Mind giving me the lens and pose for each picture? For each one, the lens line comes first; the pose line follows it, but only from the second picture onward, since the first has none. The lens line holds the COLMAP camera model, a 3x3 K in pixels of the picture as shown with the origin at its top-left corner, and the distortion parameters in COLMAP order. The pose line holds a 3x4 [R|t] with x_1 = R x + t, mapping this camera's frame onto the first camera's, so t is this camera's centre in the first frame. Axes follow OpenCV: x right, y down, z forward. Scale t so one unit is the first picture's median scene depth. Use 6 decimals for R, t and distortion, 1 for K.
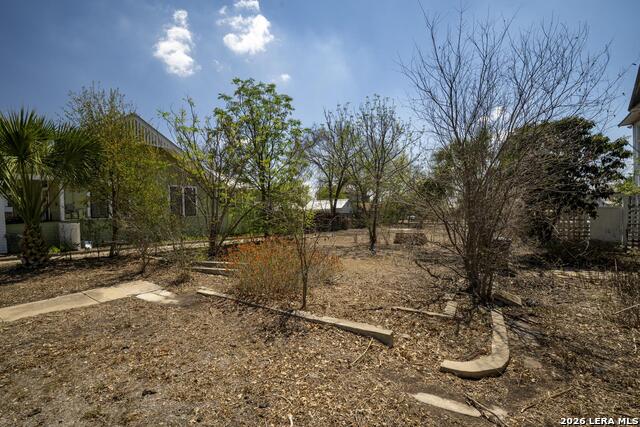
lens RADIAL K [[286.3, 0, 319.0], [0, 286.3, 214.7], [0, 0, 1]] dist [-0.002627, -0.000233]
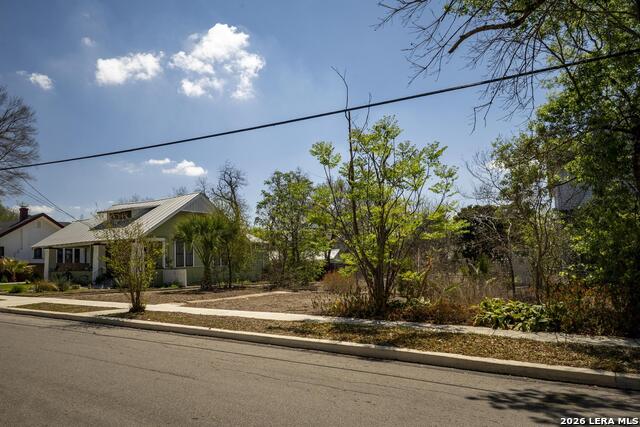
lens RADIAL K [[417.6, 0, 297.2], [0, 417.6, 214.2], [0, 0, 1]] dist [-0.124900, -0.000132]
pose [[0.998686, -0.003738, 0.051104, -0.318998], [0.010283, 0.991668, -0.128407, 0.024215], [-0.050198, 0.128763, 0.990404, -1.195101]]
